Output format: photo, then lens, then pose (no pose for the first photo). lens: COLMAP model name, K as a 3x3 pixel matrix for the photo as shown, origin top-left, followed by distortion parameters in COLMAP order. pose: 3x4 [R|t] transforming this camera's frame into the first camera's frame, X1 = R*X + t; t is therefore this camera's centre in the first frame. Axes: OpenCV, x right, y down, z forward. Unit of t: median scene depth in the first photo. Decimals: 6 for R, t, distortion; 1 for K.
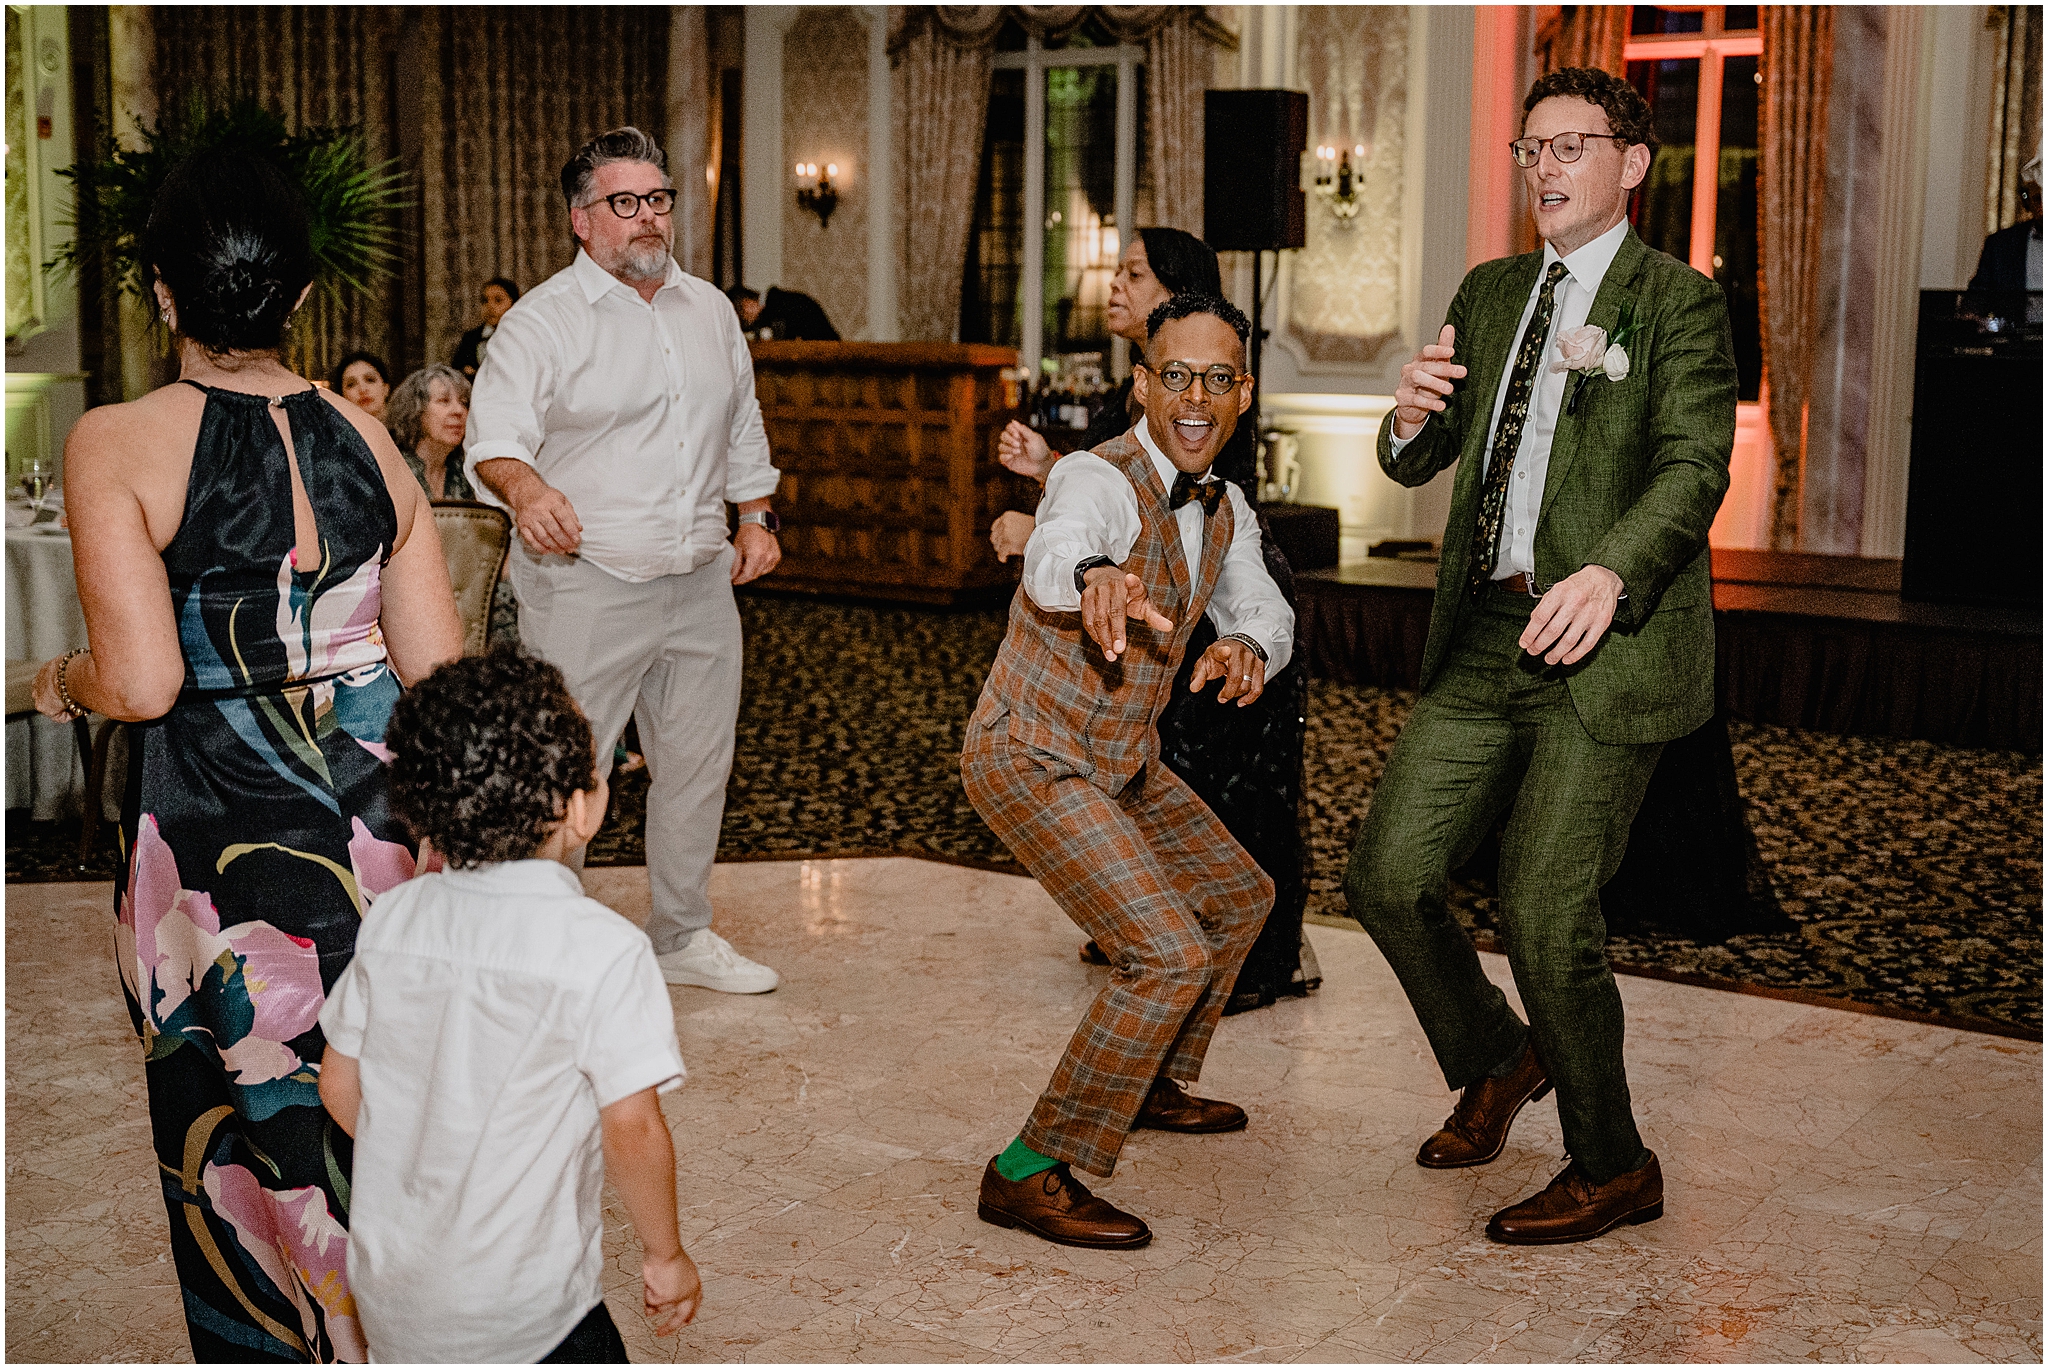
lens RADIAL K [[2564.8, 0, 1029.2], [0, 2564.8, 677.1], [0, 0, 1]] dist [0.023375, 0.000000]
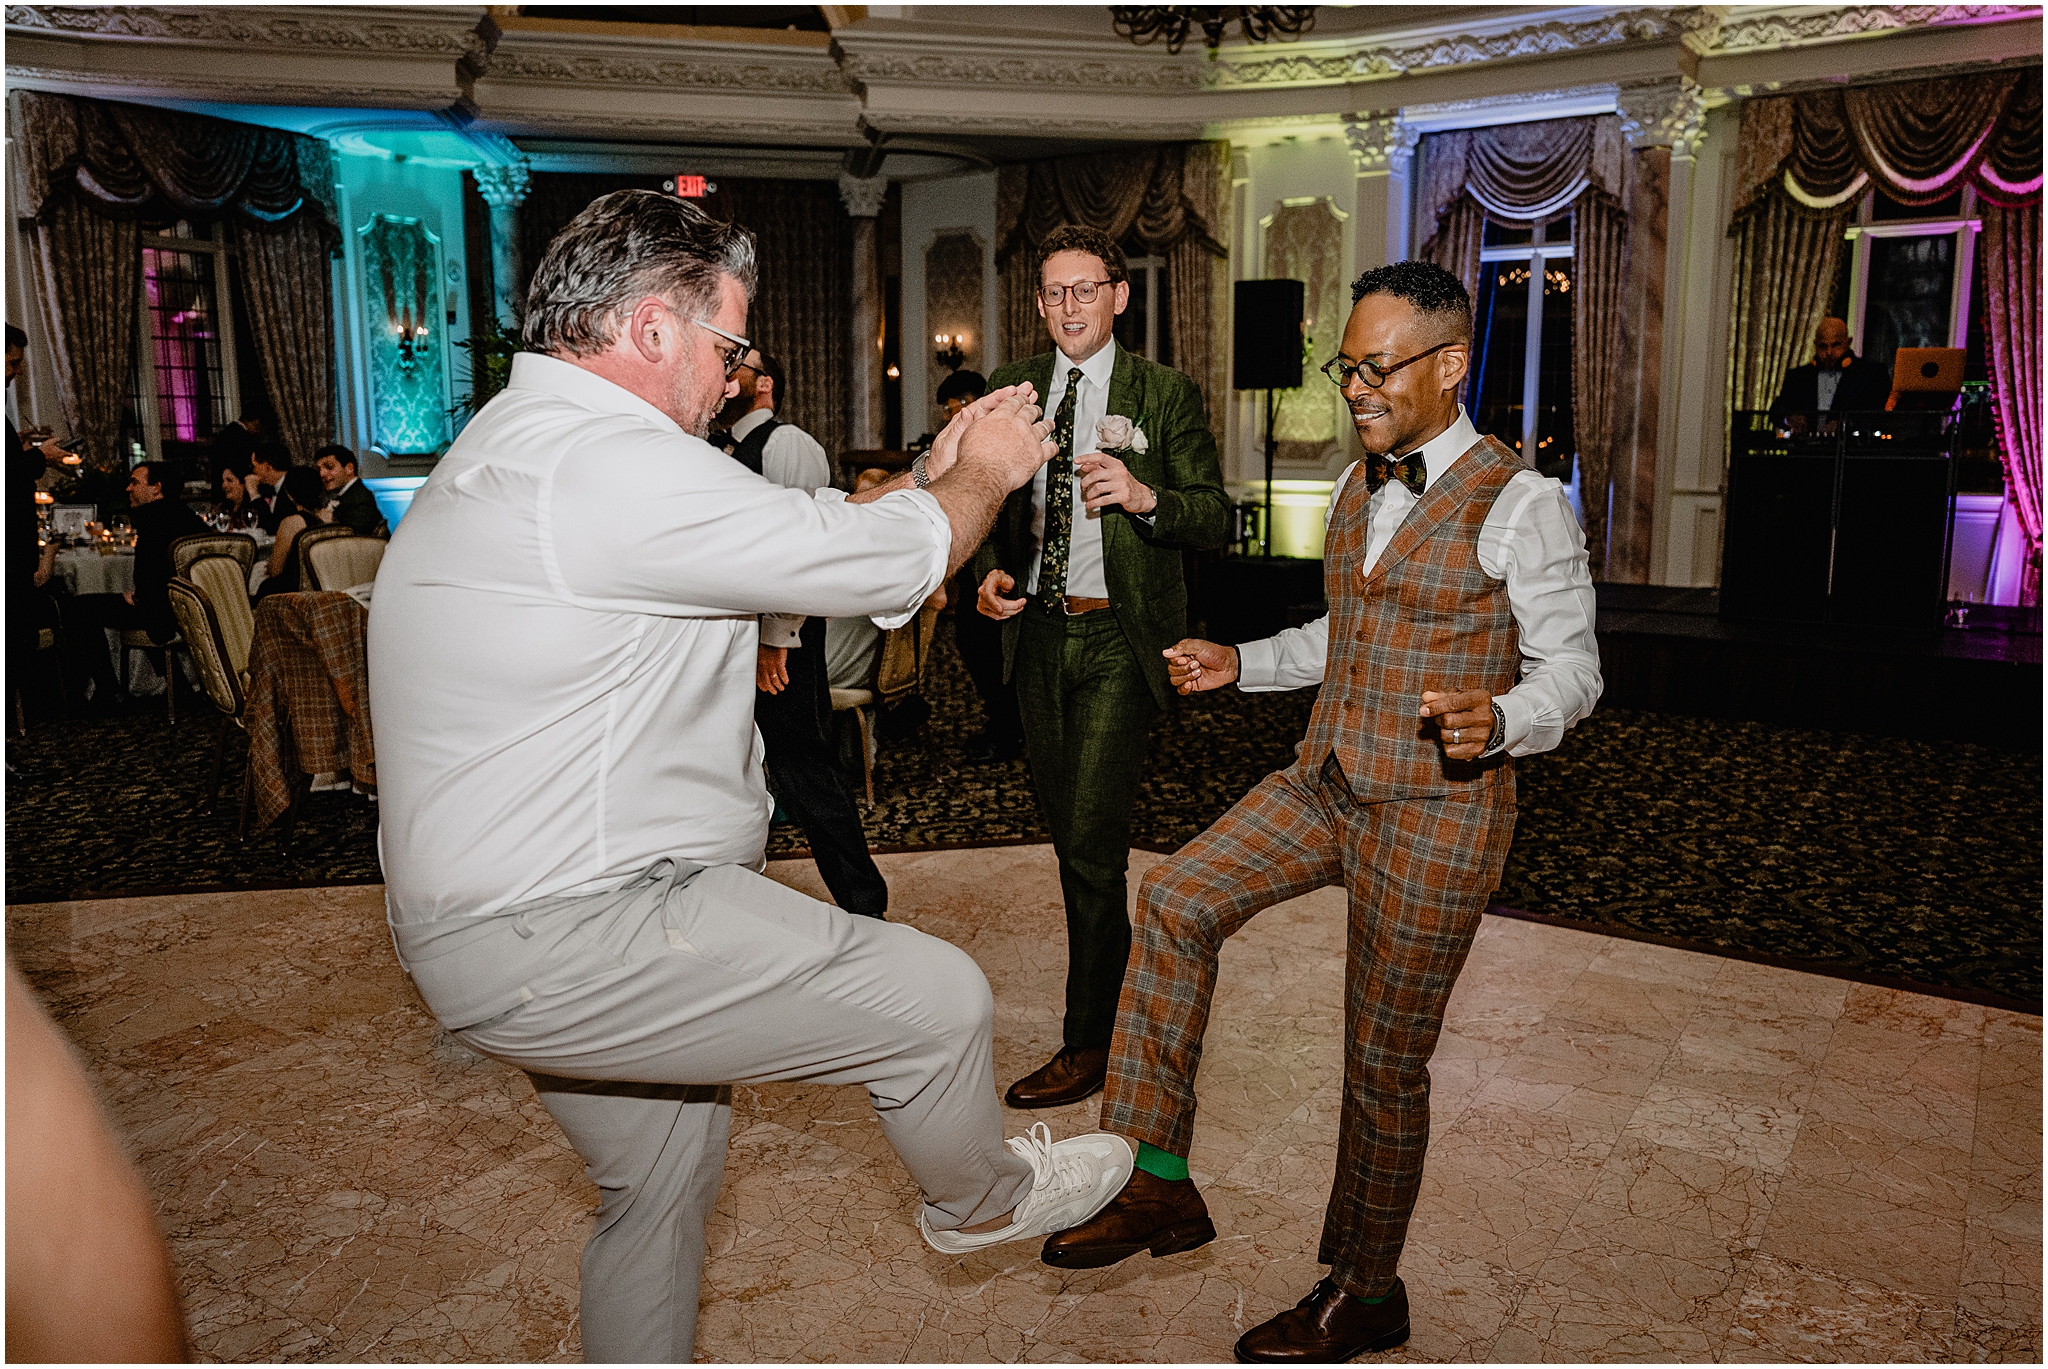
lens RADIAL K [[1493.6, 0, 1064.1], [0, 1493.6, 655.2], [0, 0, 1]] dist [0.006999, 0.009695]
pose [[0.999741, -0.014532, 0.017528, -0.039194], [0.014310, 0.999816, 0.012752, -0.019927], [-0.017710, -0.012498, 0.999765, 0.109507]]
